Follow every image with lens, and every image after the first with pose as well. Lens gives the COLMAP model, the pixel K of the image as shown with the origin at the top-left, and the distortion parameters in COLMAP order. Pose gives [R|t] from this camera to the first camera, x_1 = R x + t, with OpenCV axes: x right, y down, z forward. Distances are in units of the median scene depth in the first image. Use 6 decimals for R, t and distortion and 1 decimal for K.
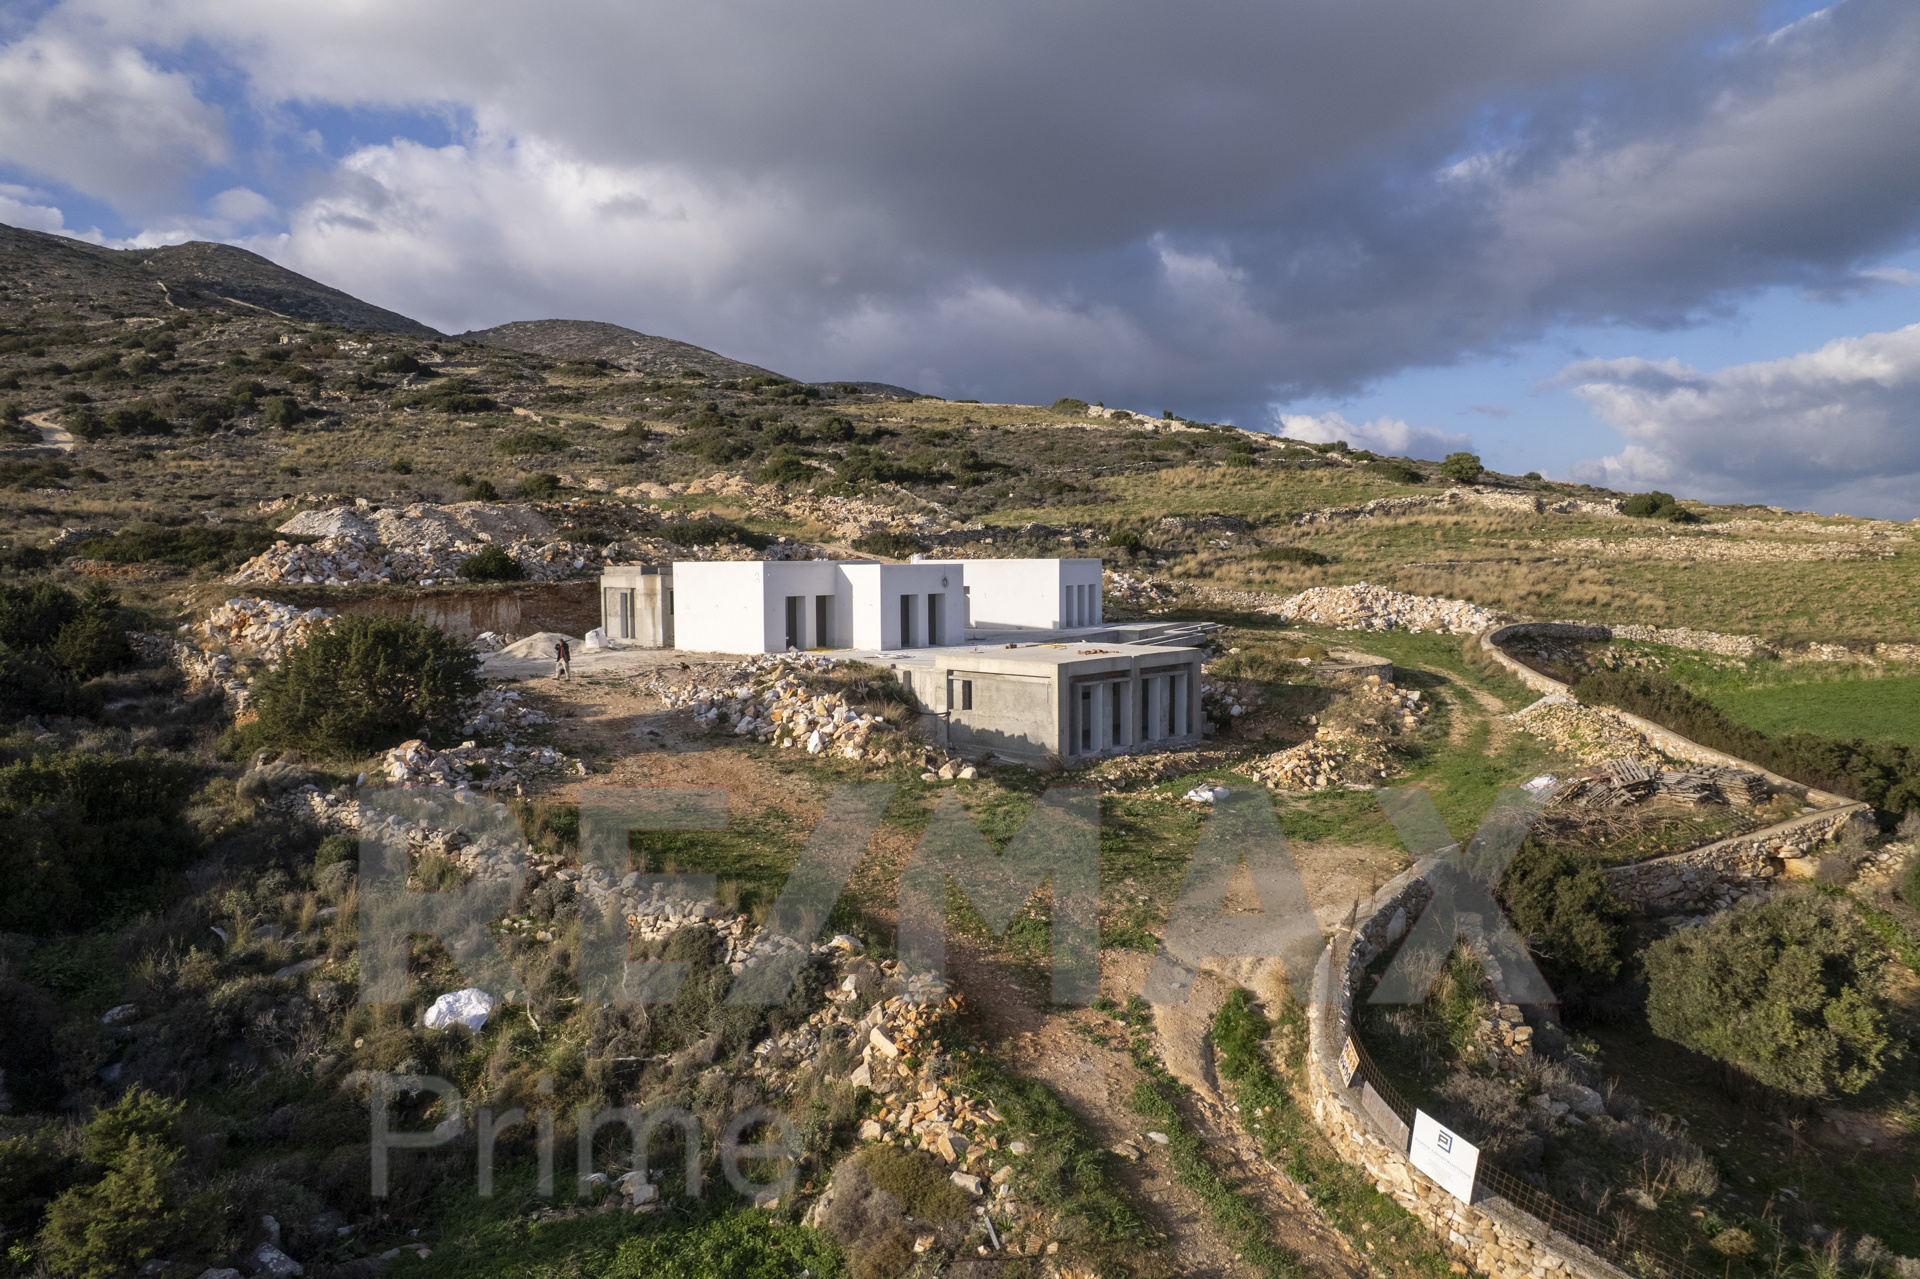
lens RADIAL K [[1230.1, 0, 952.5], [0, 1230.1, 642.4], [0, 0, 1]] dist [-0.072984, 0.067549]
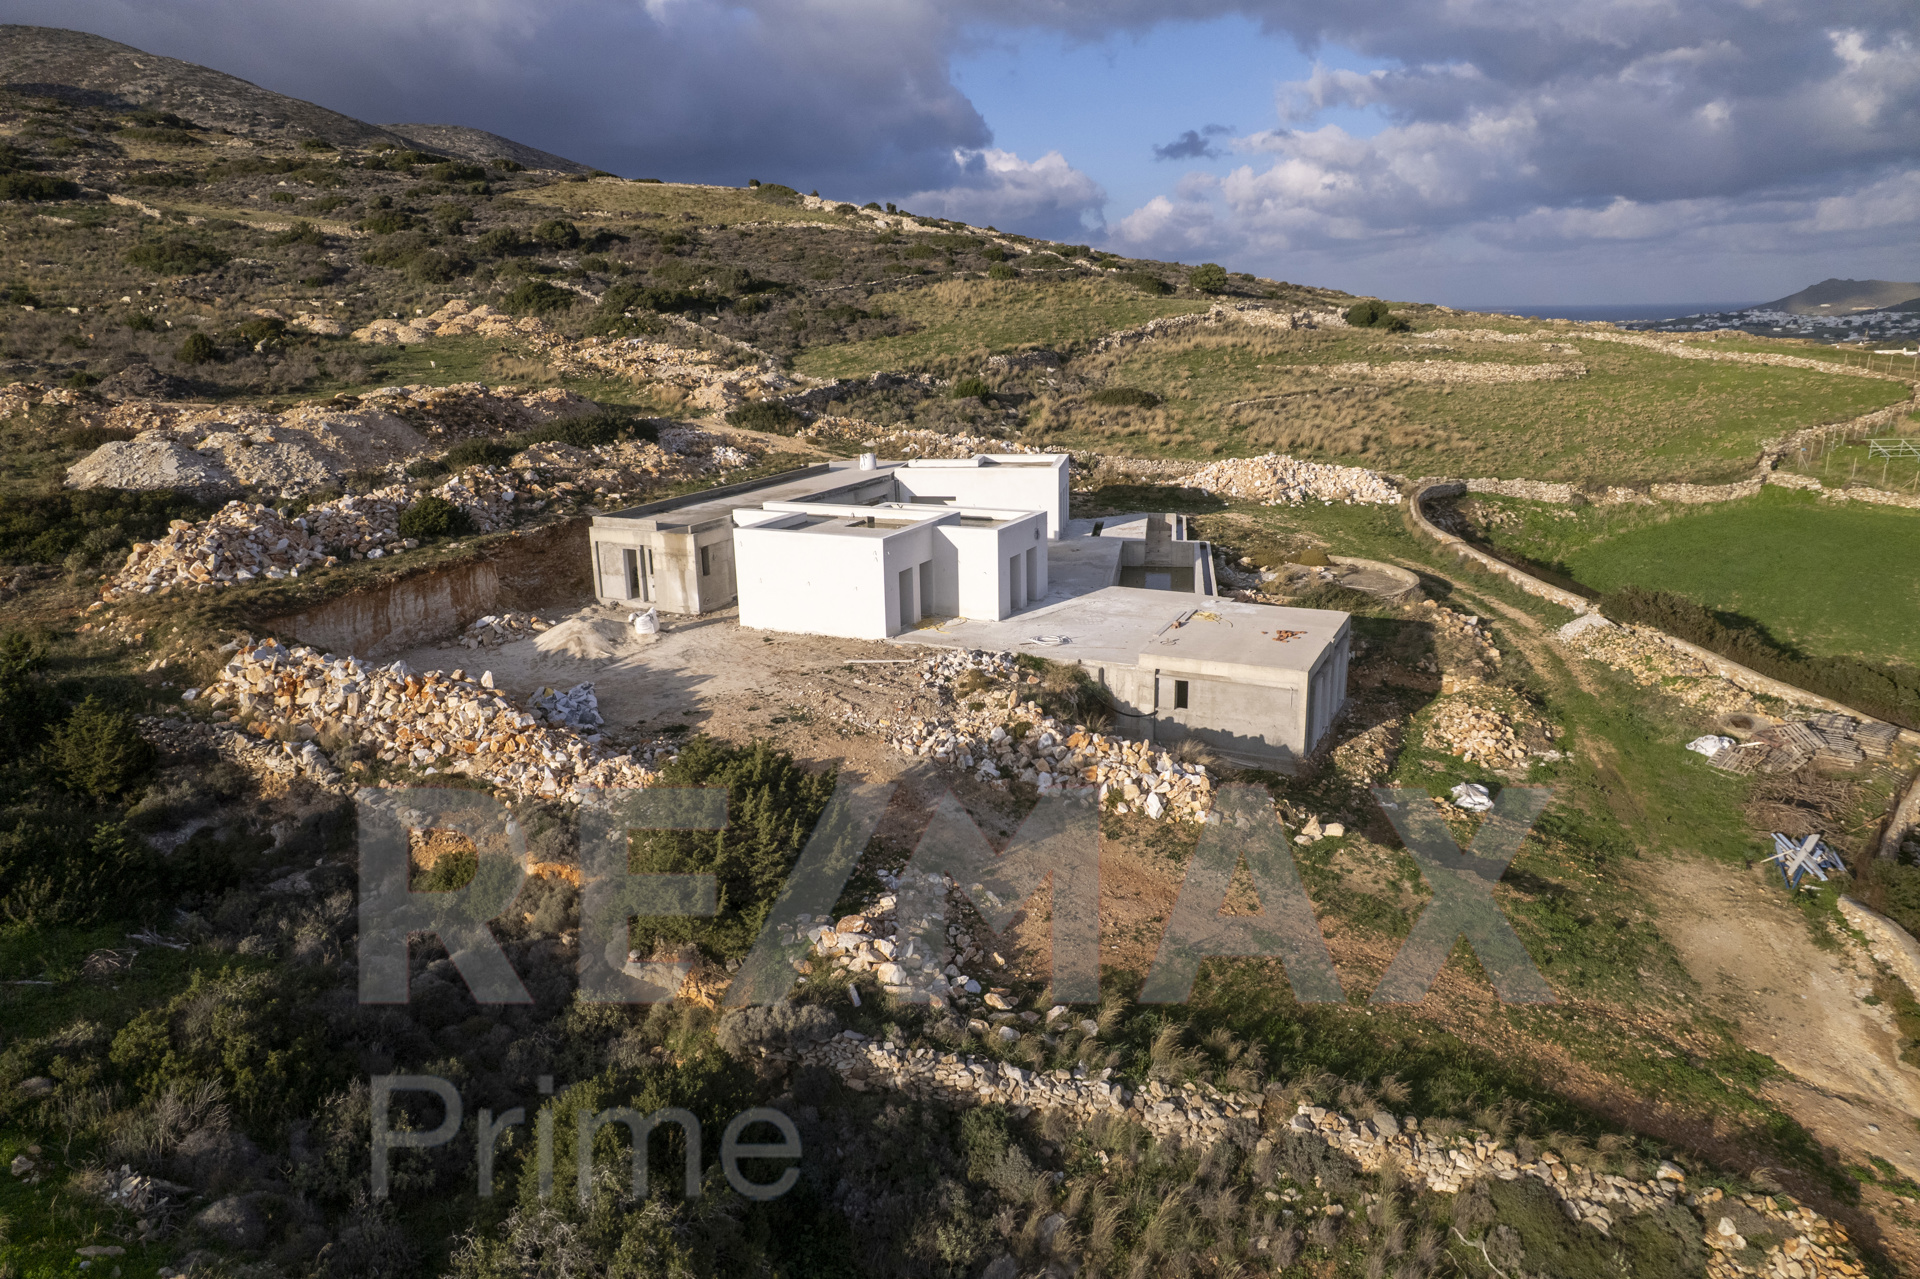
lens RADIAL K [[1230.1, 0, 952.5], [0, 1230.1, 642.4], [0, 0, 1]] dist [-0.072984, 0.067549]
pose [[0.951221, -0.094404, 0.293710, -0.163773], [0.036027, 0.979509, 0.198154, -0.072979], [-0.306398, -0.177906, 0.935131, 0.059806]]
